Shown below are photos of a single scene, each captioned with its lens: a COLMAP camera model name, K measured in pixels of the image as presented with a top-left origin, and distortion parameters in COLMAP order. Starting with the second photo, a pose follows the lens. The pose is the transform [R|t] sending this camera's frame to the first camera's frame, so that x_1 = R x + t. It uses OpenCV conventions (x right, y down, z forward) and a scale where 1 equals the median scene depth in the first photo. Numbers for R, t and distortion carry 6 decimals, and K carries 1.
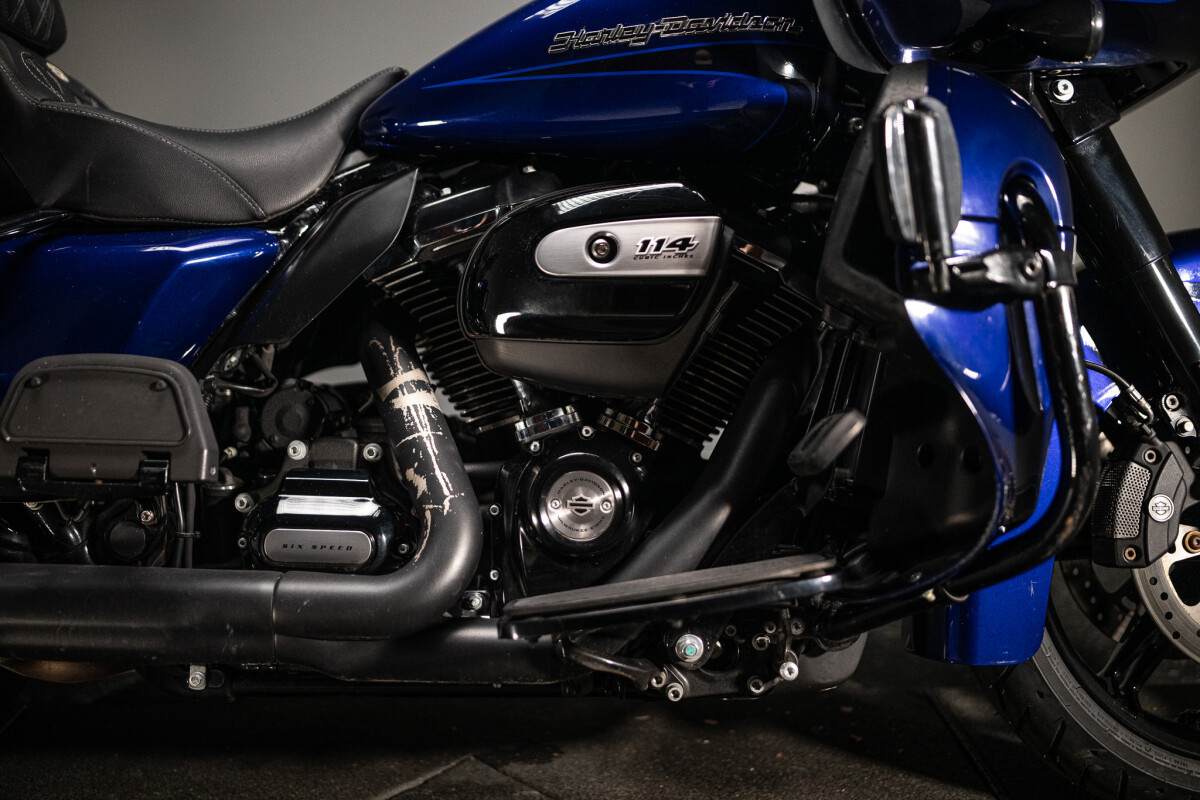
lens RADIAL K [[1194.2, 0, 600.0], [0, 1194.2, 400.0], [0, 0, 1]] dist [-0.045958, -0.002780]
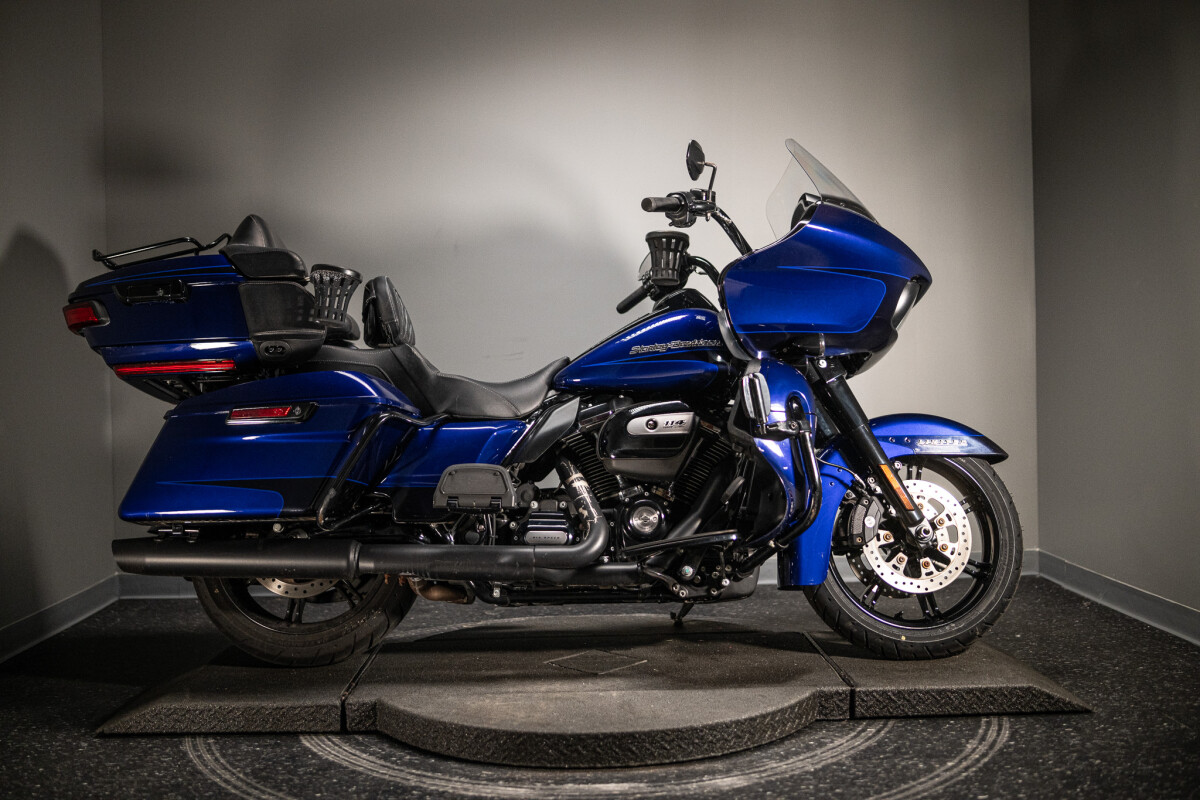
lens RADIAL K [[1194.2, 0, 600.0], [0, 1194.2, 400.0], [0, 0, 1]] dist [-0.045958, -0.002780]
pose [[0.999827, -0.015497, -0.010305, -0.083866], [0.013397, 0.983671, -0.179477, 0.295552], [0.012918, 0.179308, 0.983708, -1.643409]]
